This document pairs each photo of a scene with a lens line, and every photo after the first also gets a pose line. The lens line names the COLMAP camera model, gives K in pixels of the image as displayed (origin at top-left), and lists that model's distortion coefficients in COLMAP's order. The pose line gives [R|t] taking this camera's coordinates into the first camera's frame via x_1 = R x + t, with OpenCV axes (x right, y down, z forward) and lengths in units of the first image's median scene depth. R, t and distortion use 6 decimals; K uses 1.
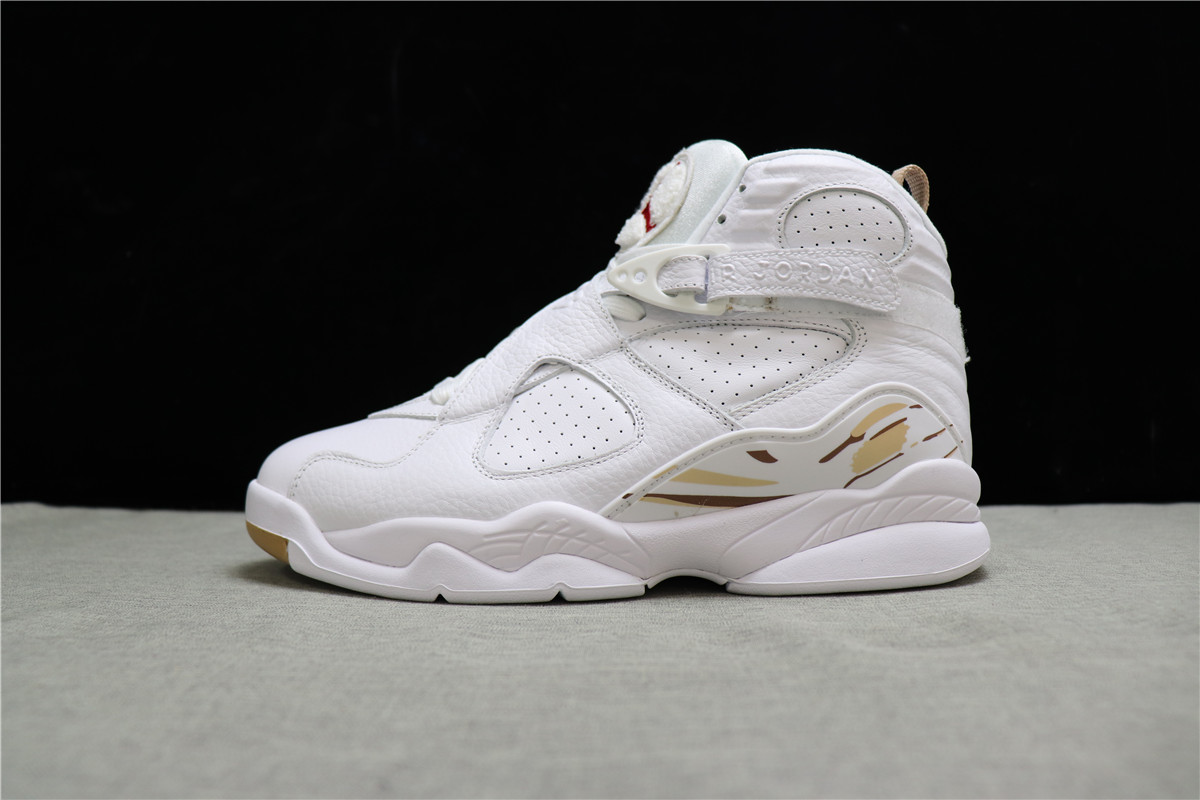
lens RADIAL K [[1008.6, 0, 600.0], [0, 1008.6, 400.0], [0, 0, 1]] dist [-0.188215, 0.176672]
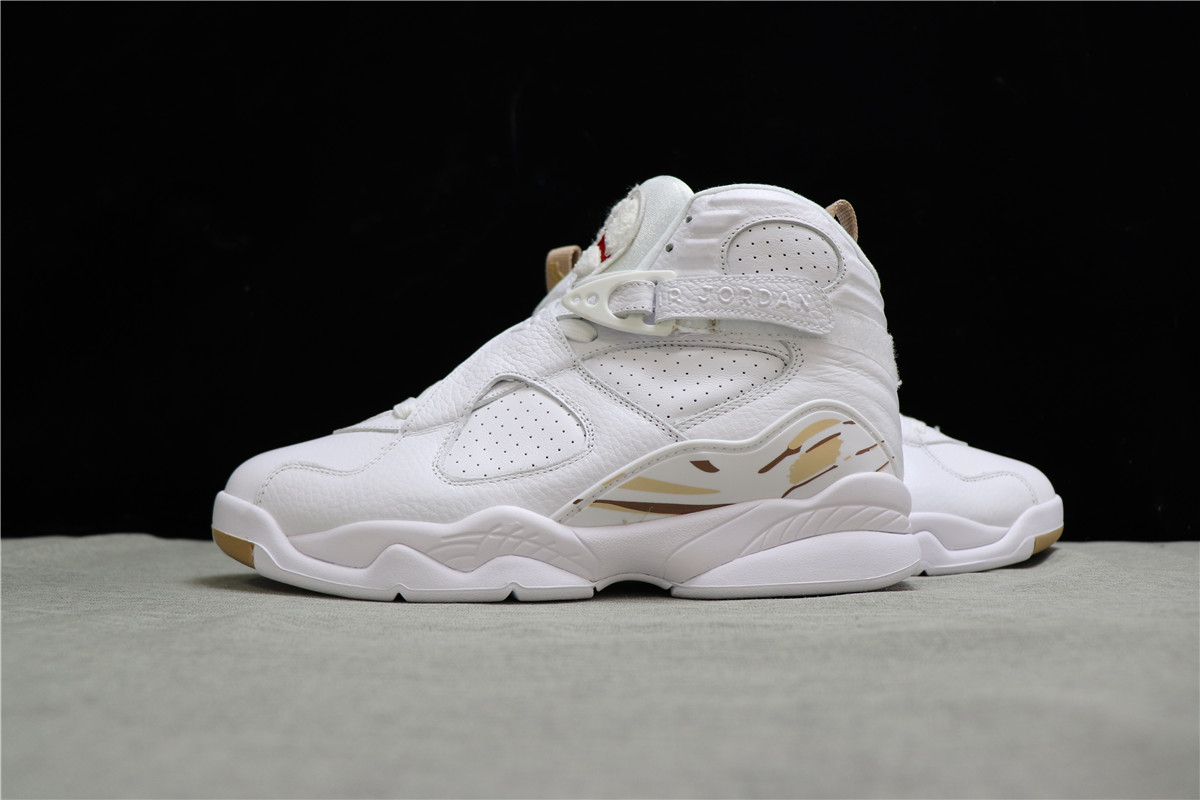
lens RADIAL K [[1008.6, 0, 600.0], [0, 1008.6, 400.0], [0, 0, 1]] dist [-0.188215, 0.176672]
pose [[0.999169, 0.013190, 0.038575, 0.007926], [-0.010618, 0.997755, -0.066124, 0.056124], [-0.039361, 0.065660, 0.997065, -0.064614]]
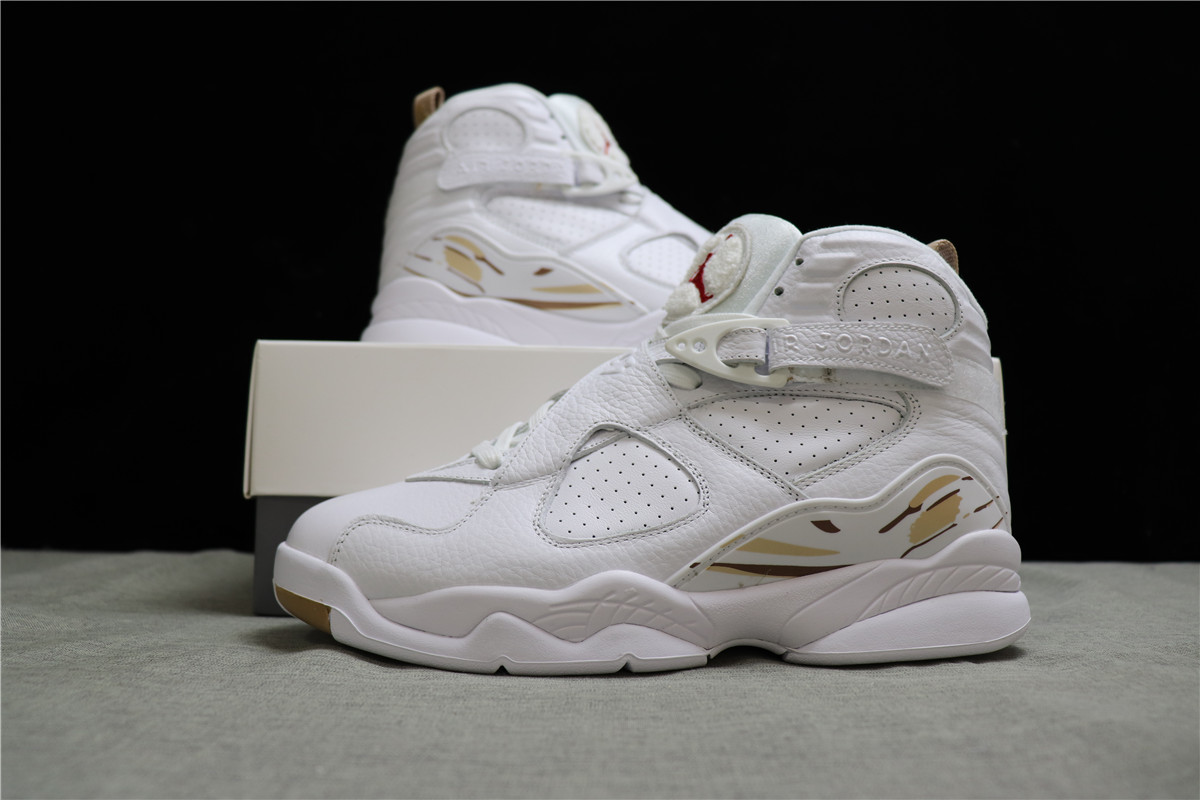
lens RADIAL K [[1008.6, 0, 600.0], [0, 1008.6, 400.0], [0, 0, 1]] dist [-0.188215, 0.176672]
pose [[0.995790, 0.023666, 0.088556, -0.151065], [-0.017977, 0.997756, -0.064495, -0.001651], [-0.089884, 0.062631, 0.993981, 0.016743]]
